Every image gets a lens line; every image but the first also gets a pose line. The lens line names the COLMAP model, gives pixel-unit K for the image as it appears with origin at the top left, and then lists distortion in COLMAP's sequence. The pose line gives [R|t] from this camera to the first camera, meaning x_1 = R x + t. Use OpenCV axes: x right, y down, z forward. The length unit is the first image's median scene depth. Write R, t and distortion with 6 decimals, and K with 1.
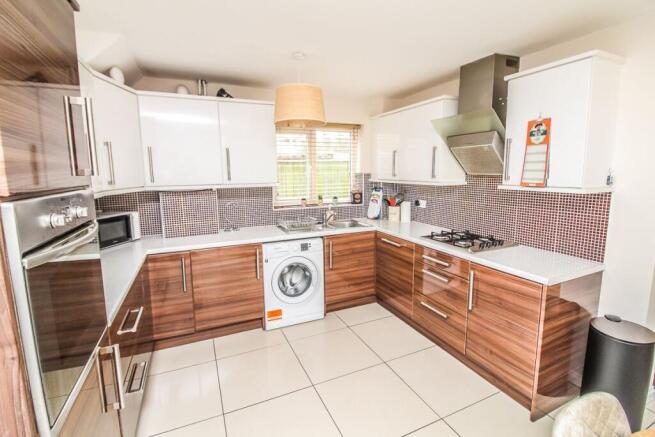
lens RADIAL K [[303.6, 0, 327.2], [0, 303.6, 217.0], [0, 0, 1]] dist [-0.003555, -0.000260]
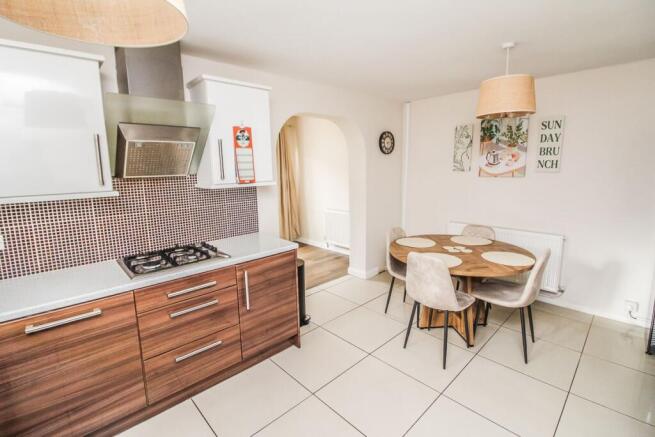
lens RADIAL K [[303.6, 0, 325.5], [0, 303.6, 213.1], [0, 0, 1]] dist [-0.003555, -0.000260]
pose [[-0.319583, -0.133559, 0.938099, -0.552342], [0.169290, 0.966041, 0.195209, -0.166828], [-0.932313, 0.221196, -0.286120, 1.081584]]
